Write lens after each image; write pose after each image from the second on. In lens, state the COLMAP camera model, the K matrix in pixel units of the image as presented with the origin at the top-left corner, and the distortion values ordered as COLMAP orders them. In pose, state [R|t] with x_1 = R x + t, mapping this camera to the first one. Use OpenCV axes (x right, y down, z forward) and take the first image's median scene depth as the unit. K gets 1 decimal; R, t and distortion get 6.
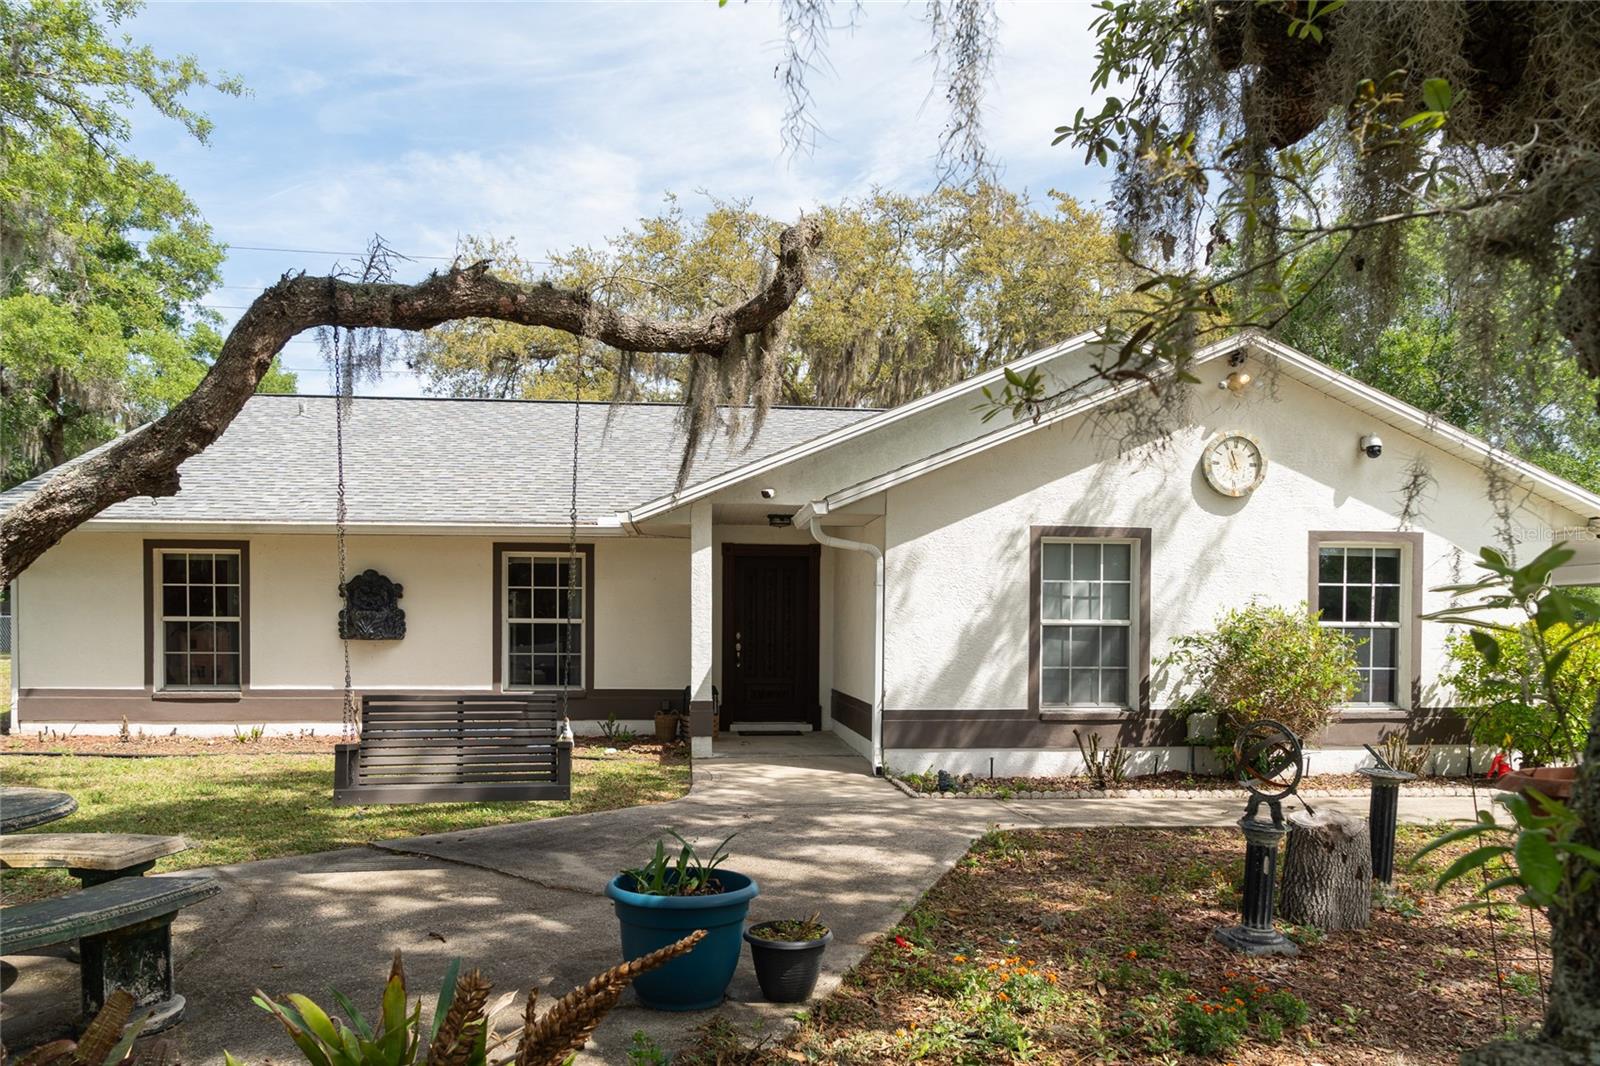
lens RADIAL K [[1113.2, 0, 795.5], [0, 1113.2, 630.0], [0, 0, 1]] dist [-0.023624, 0.005317]
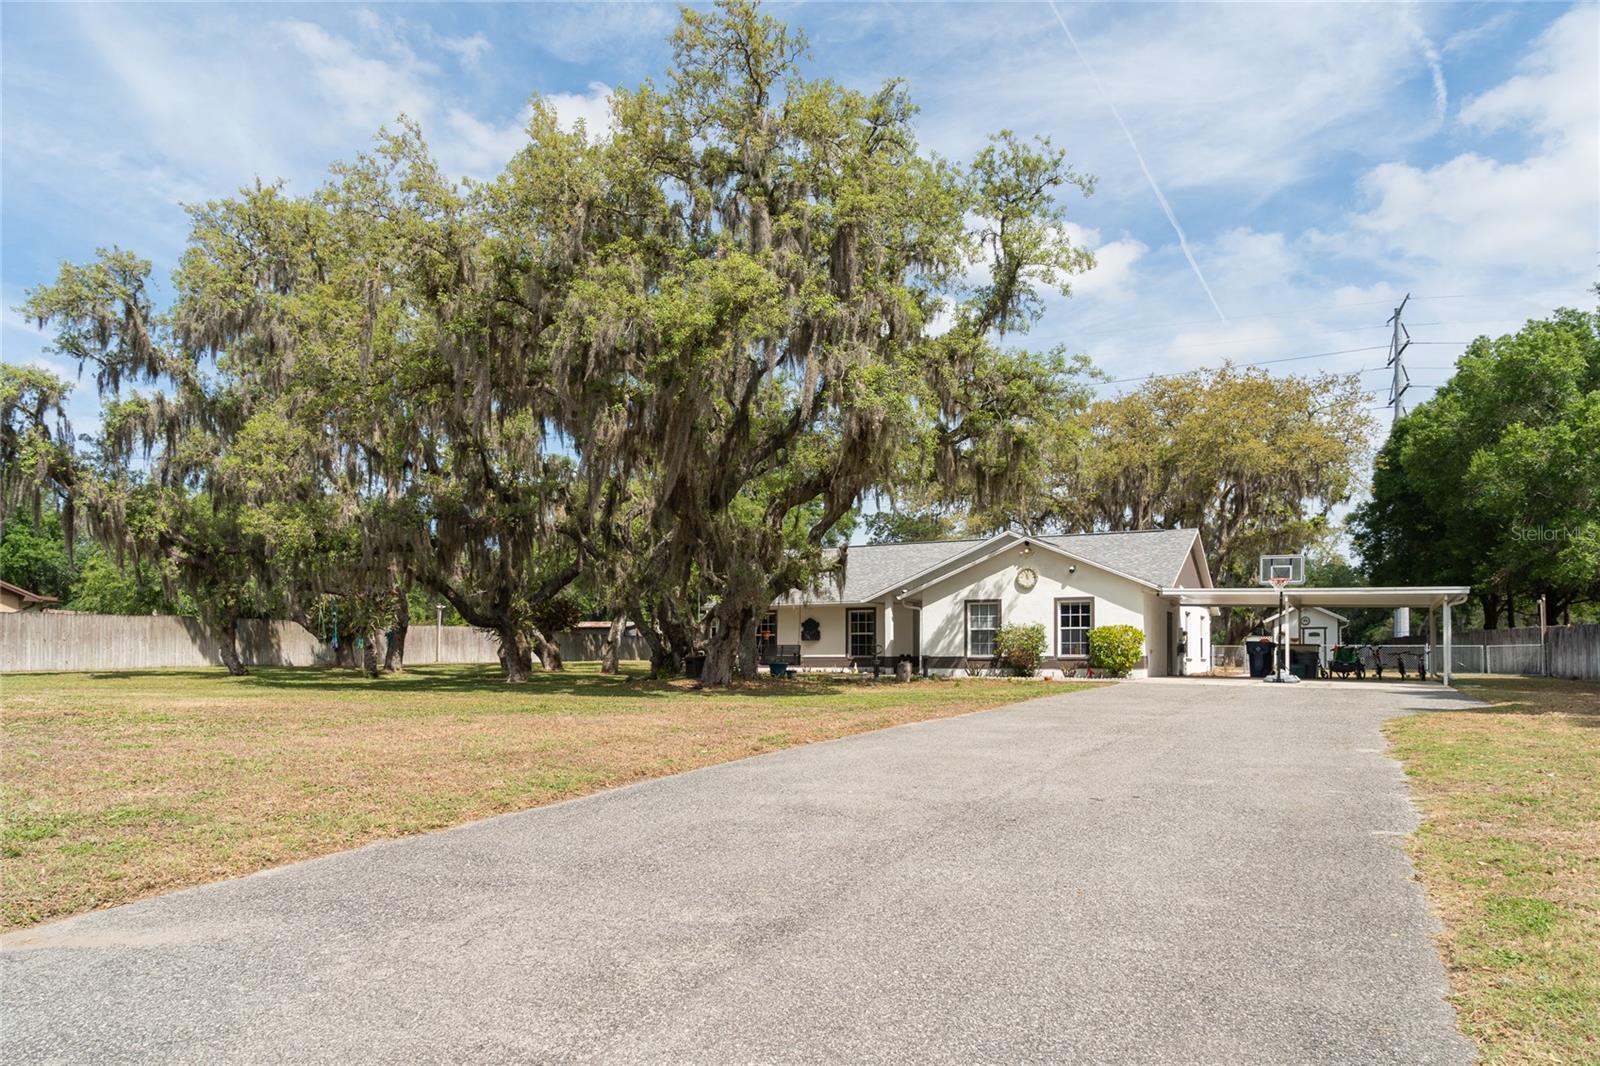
lens RADIAL K [[1113.2, 0, 795.5], [0, 1113.2, 630.0], [0, 0, 1]] dist [-0.023624, 0.005317]
pose [[0.837439, -0.022059, -0.546086, 1.534511], [0.006660, 0.999523, -0.030163, 0.086984], [0.546491, 0.021623, 0.837186, -1.942282]]
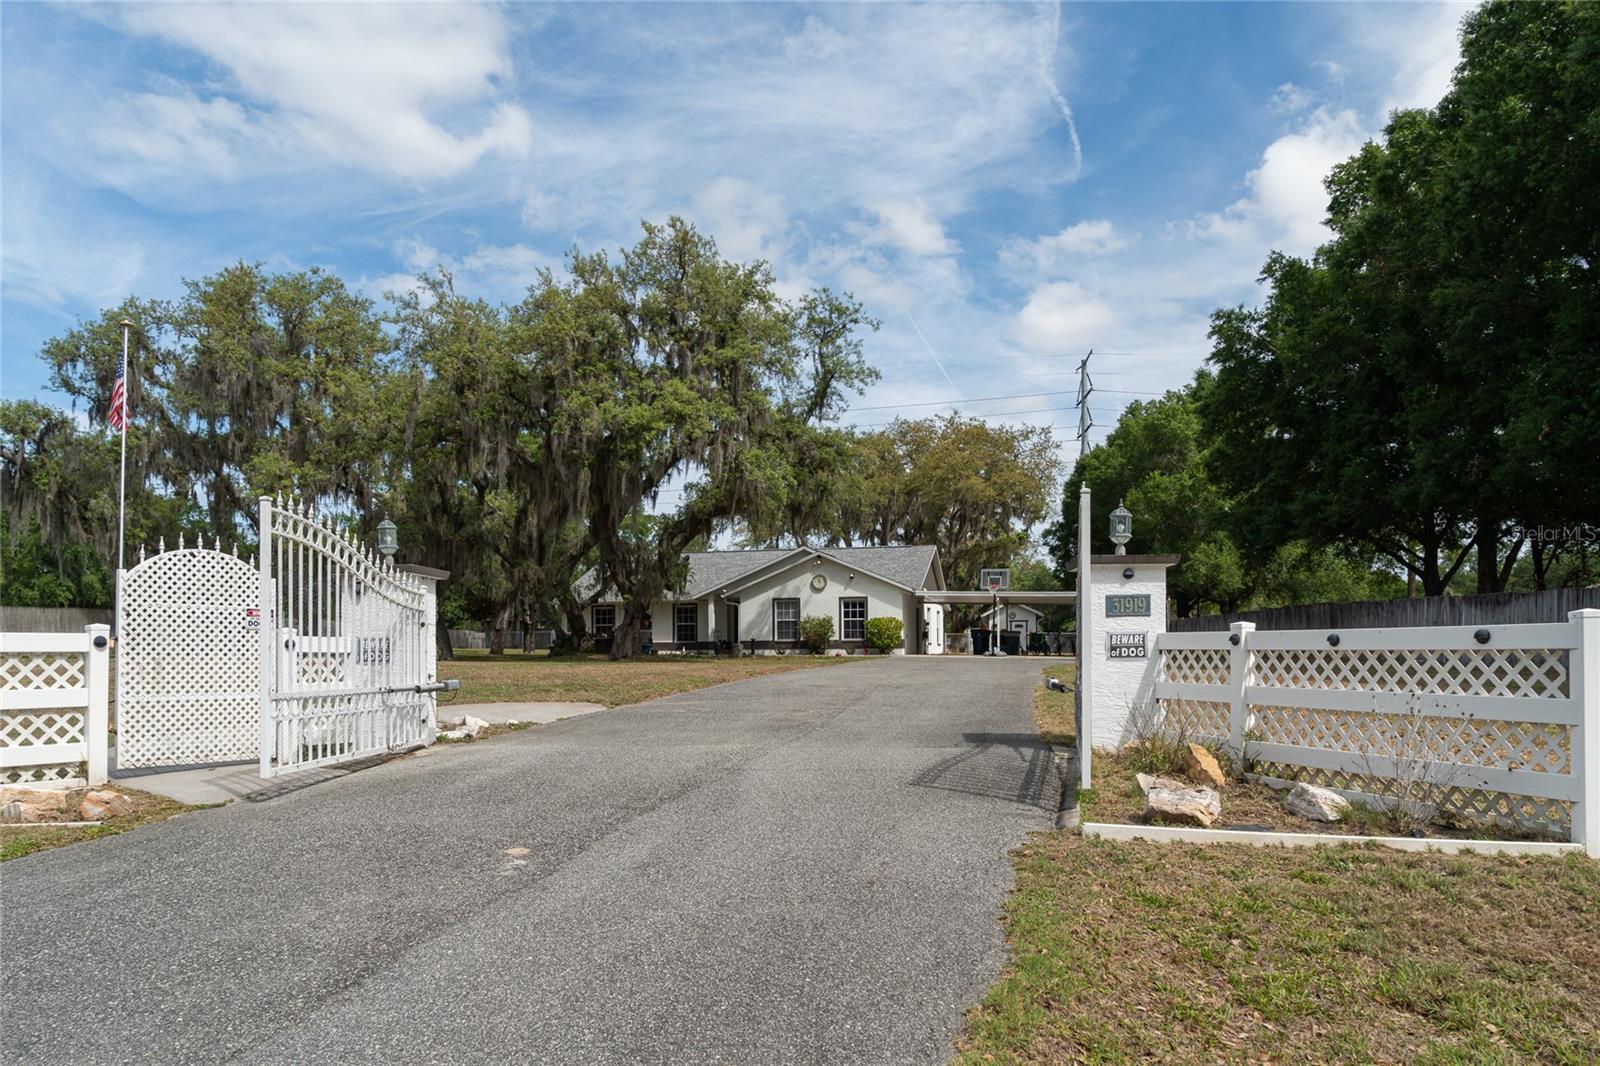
lens RADIAL K [[1113.2, 0, 795.5], [0, 1113.2, 630.0], [0, 0, 1]] dist [-0.023624, 0.005317]
pose [[0.942012, -0.021004, -0.334922, 1.705421], [0.013860, 0.999623, -0.023708, 0.131862], [0.335294, 0.017691, 0.941947, -2.982542]]
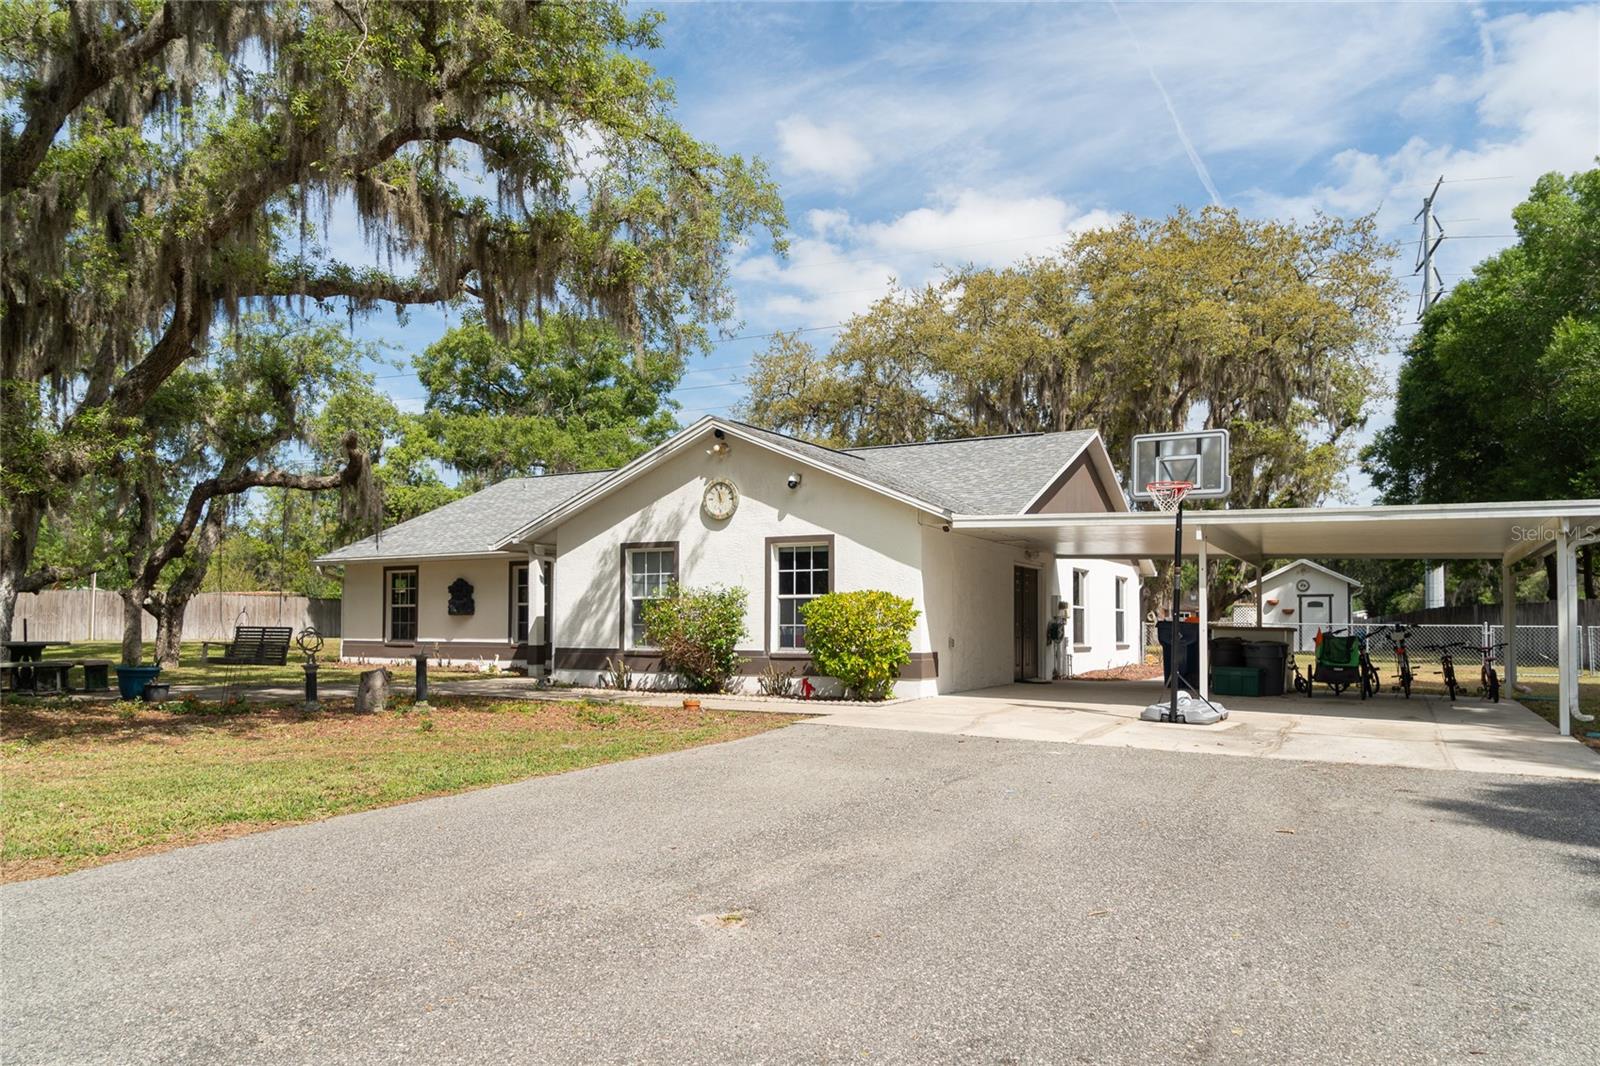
lens RADIAL K [[1107.2, 0, 775.7], [0, 1107.2, 579.7], [0, 0, 1]] dist [-0.021947, 0.003104]
pose [[0.817741, -0.028281, -0.574890, 1.378490], [0.003366, 0.999010, -0.044358, 0.040161], [0.575576, 0.034339, 0.817027, -0.274608]]
